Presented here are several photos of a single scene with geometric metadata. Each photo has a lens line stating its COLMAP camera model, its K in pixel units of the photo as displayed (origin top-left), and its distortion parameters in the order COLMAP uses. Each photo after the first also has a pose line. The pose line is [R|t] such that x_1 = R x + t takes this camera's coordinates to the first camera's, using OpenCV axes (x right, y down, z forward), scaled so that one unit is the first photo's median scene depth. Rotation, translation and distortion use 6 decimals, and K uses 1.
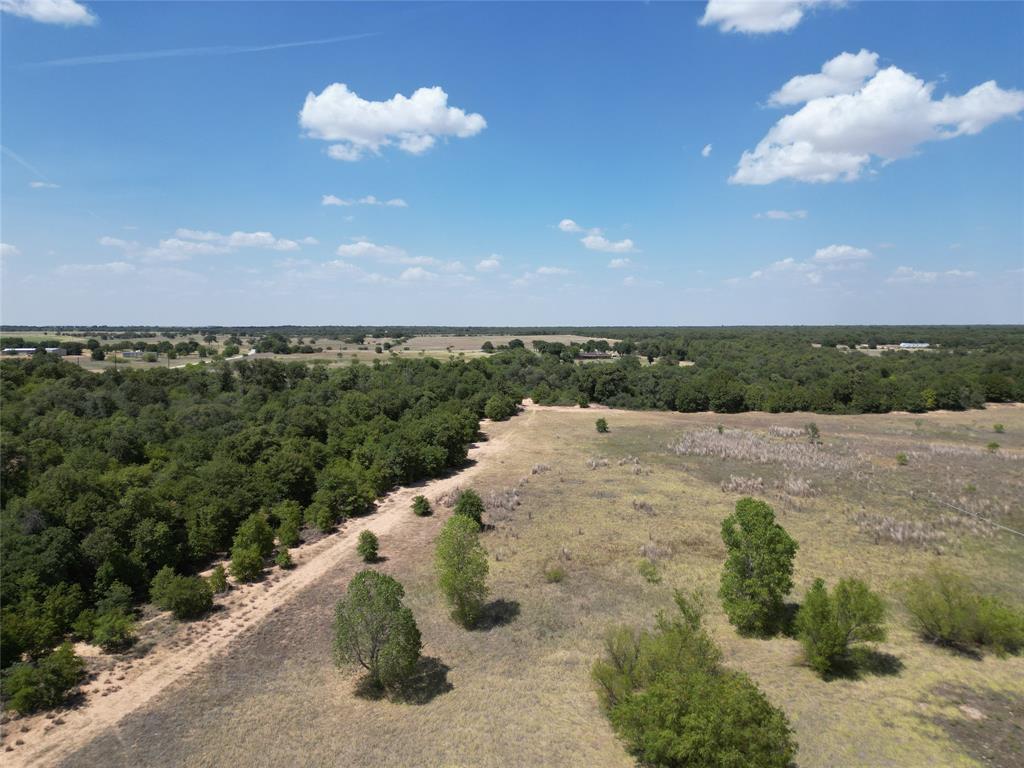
lens RADIAL K [[723.1, 0, 513.6], [0, 723.1, 384.1], [0, 0, 1]] dist [0.068828, -0.066984]
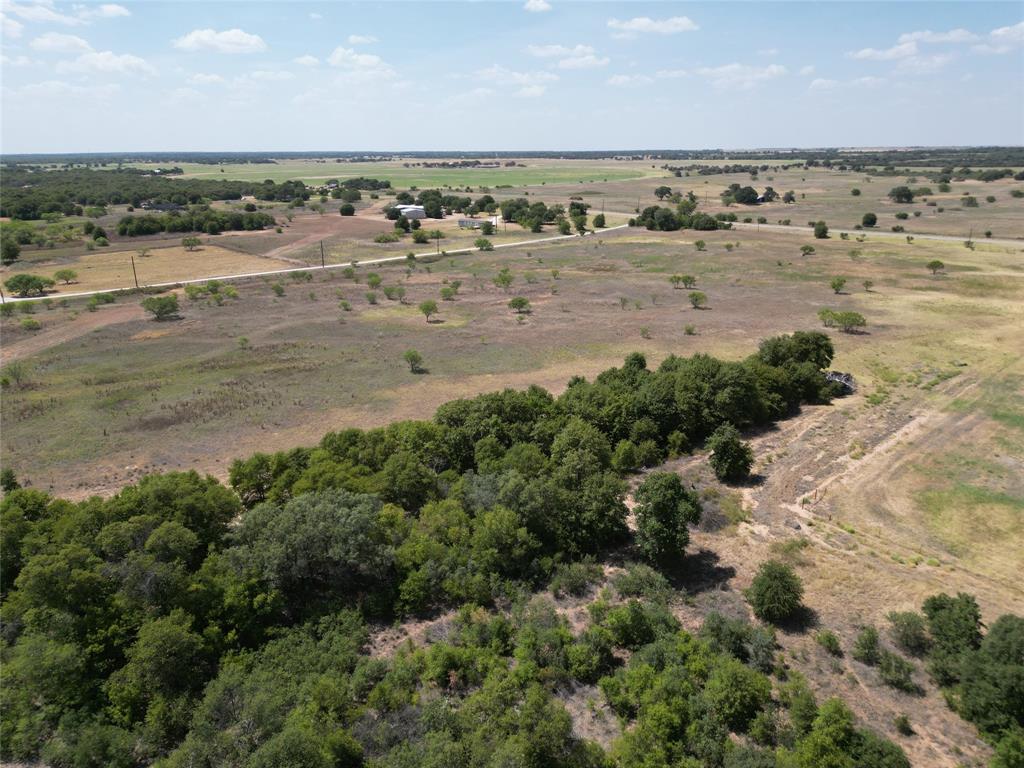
lens RADIAL K [[729.0, 0, 514.0], [0, 729.0, 366.4], [0, 0, 1]] dist [0.067755, -0.069132]
pose [[0.622753, 0.217153, -0.751680, 0.608597], [-0.054135, 0.970370, 0.235480, -0.377561], [0.780543, -0.105954, 0.616057, 2.661325]]
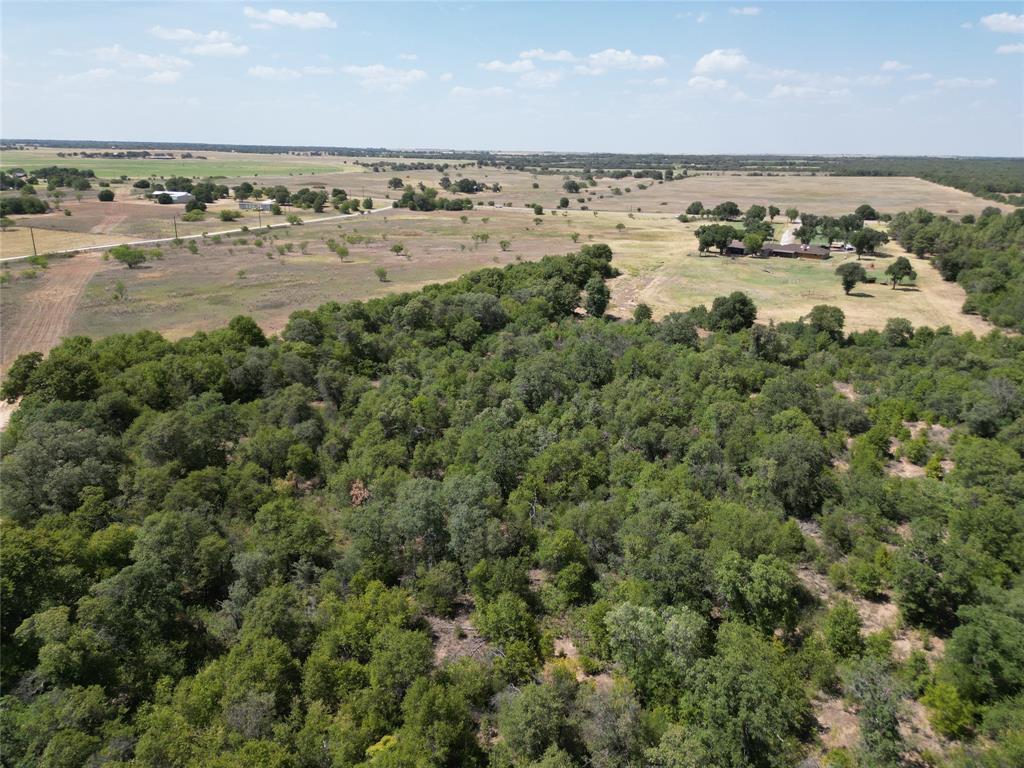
lens RADIAL K [[729.0, 0, 514.0], [0, 729.0, 366.4], [0, 0, 1]] dist [0.067755, -0.069132]
pose [[0.896256, 0.140834, -0.420585, 0.761278], [-0.052322, 0.975200, 0.215050, -0.285671], [0.440441, -0.170734, 0.881397, 1.638781]]
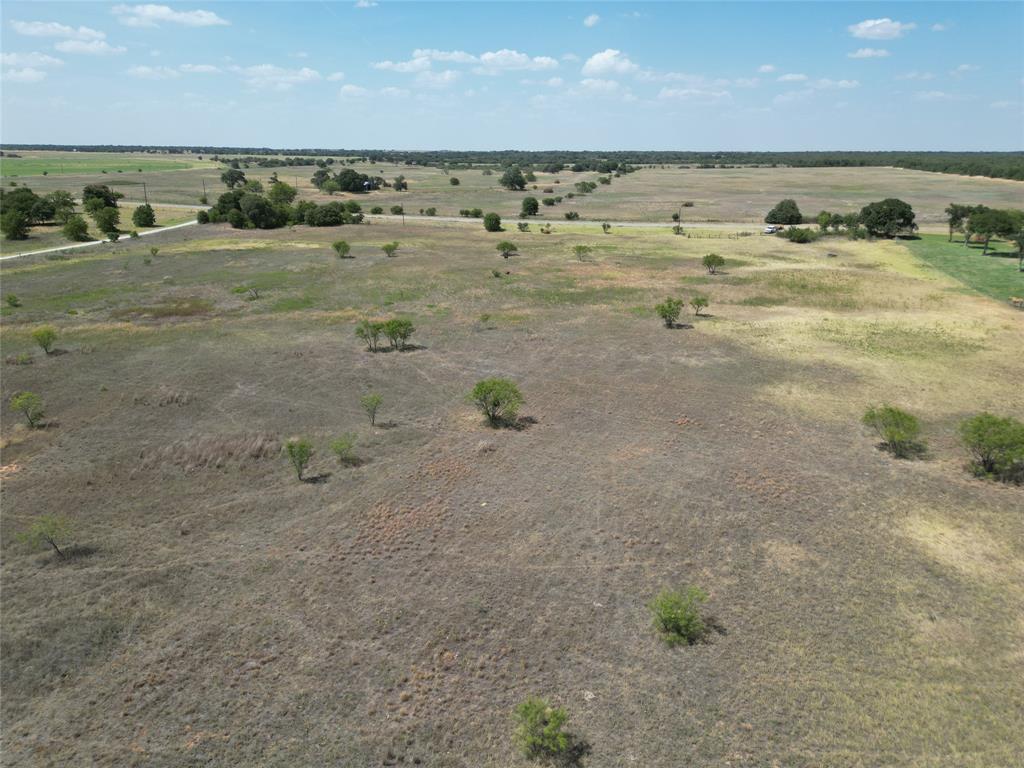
lens RADIAL K [[729.0, 0, 514.0], [0, 729.0, 366.4], [0, 0, 1]] dist [0.067755, -0.069132]
pose [[0.949027, 0.095723, -0.300307, -0.287425], [-0.032600, 0.977469, 0.208548, -0.302645], [0.313503, -0.188127, 0.930765, 3.542705]]
